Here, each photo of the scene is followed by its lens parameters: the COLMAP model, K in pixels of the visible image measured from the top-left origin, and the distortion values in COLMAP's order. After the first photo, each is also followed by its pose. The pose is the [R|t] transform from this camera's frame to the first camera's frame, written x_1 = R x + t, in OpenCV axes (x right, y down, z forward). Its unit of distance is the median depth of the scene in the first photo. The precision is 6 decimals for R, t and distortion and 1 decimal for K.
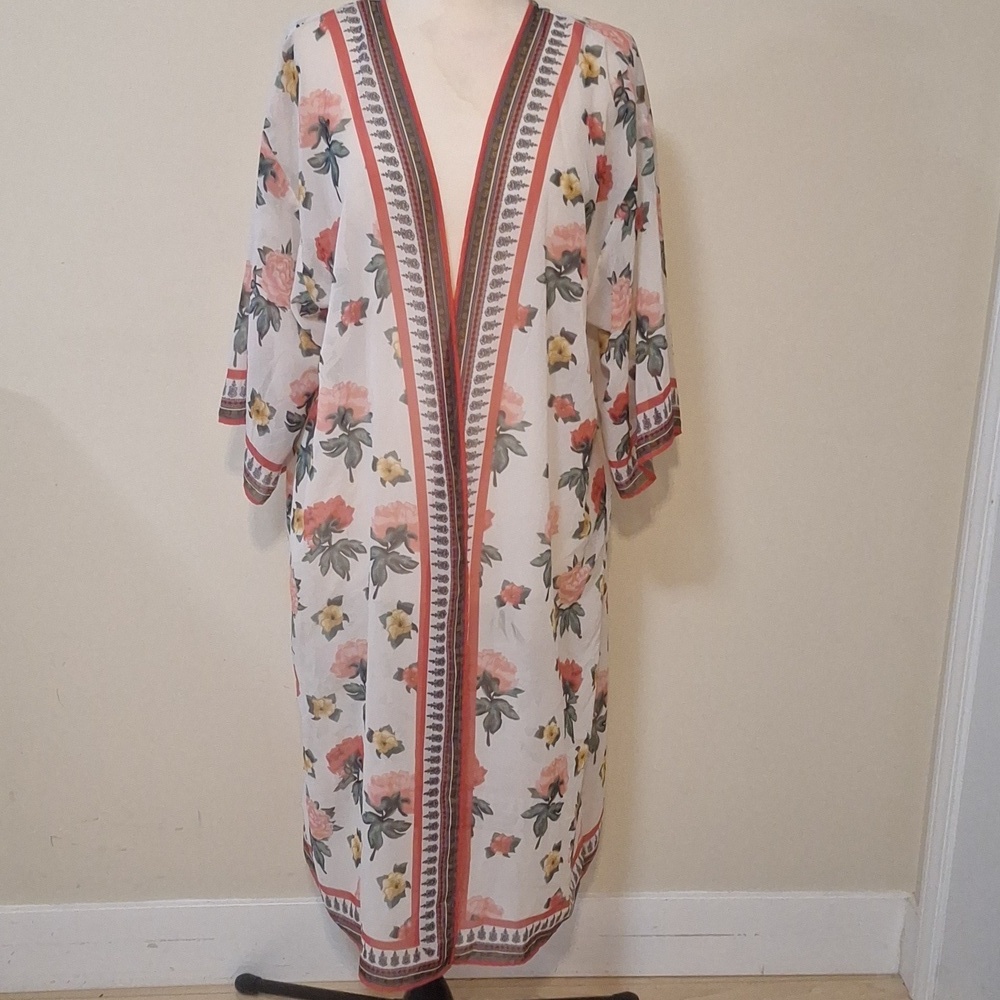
lens RADIAL K [[1692.1, 0, 500.0], [0, 1692.1, 500.0], [0, 0, 1]] dist [0.142486, -0.613604]
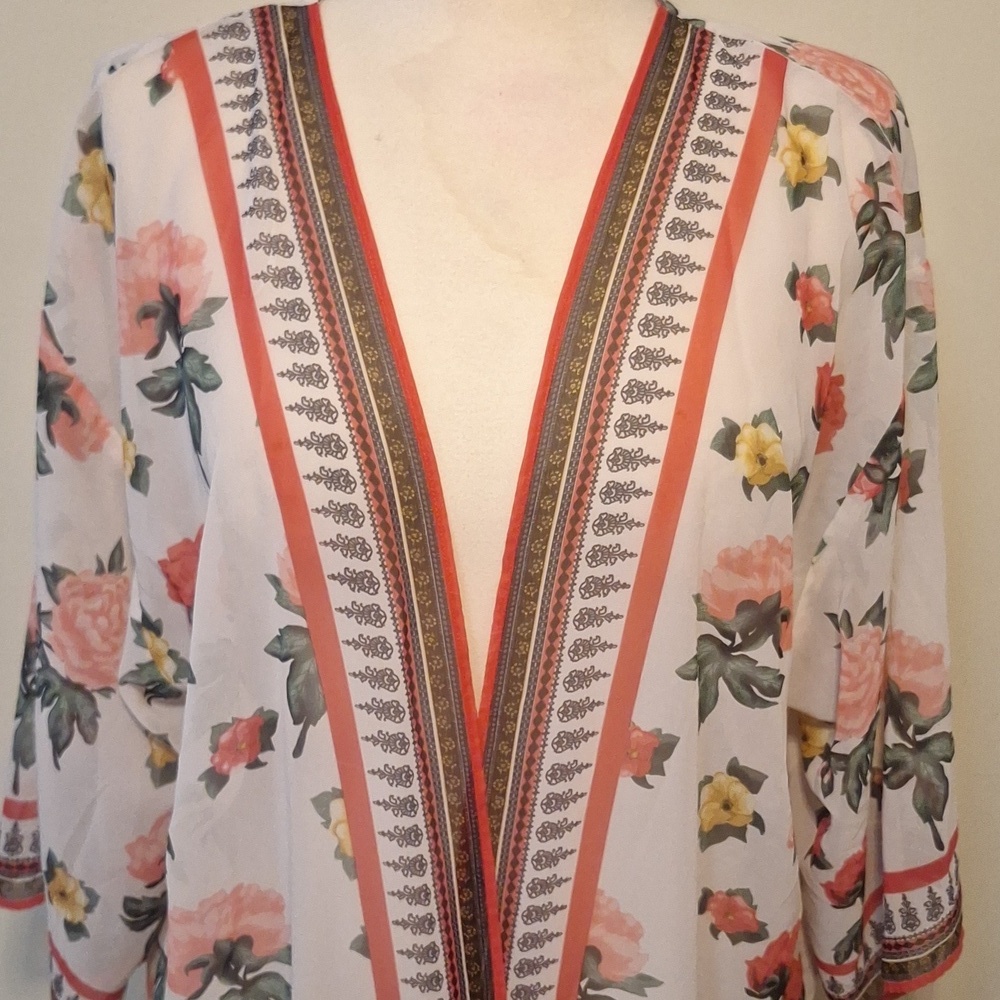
lens RADIAL K [[1692.1, 0, 500.0], [0, 1692.1, 500.0], [0, 0, 1]] dist [0.142486, -0.613604]
pose [[0.998933, -0.000345, -0.046175, -0.002387], [0.001175, 0.999838, 0.017956, -0.178033], [0.046162, -0.017991, 0.998772, 0.576974]]
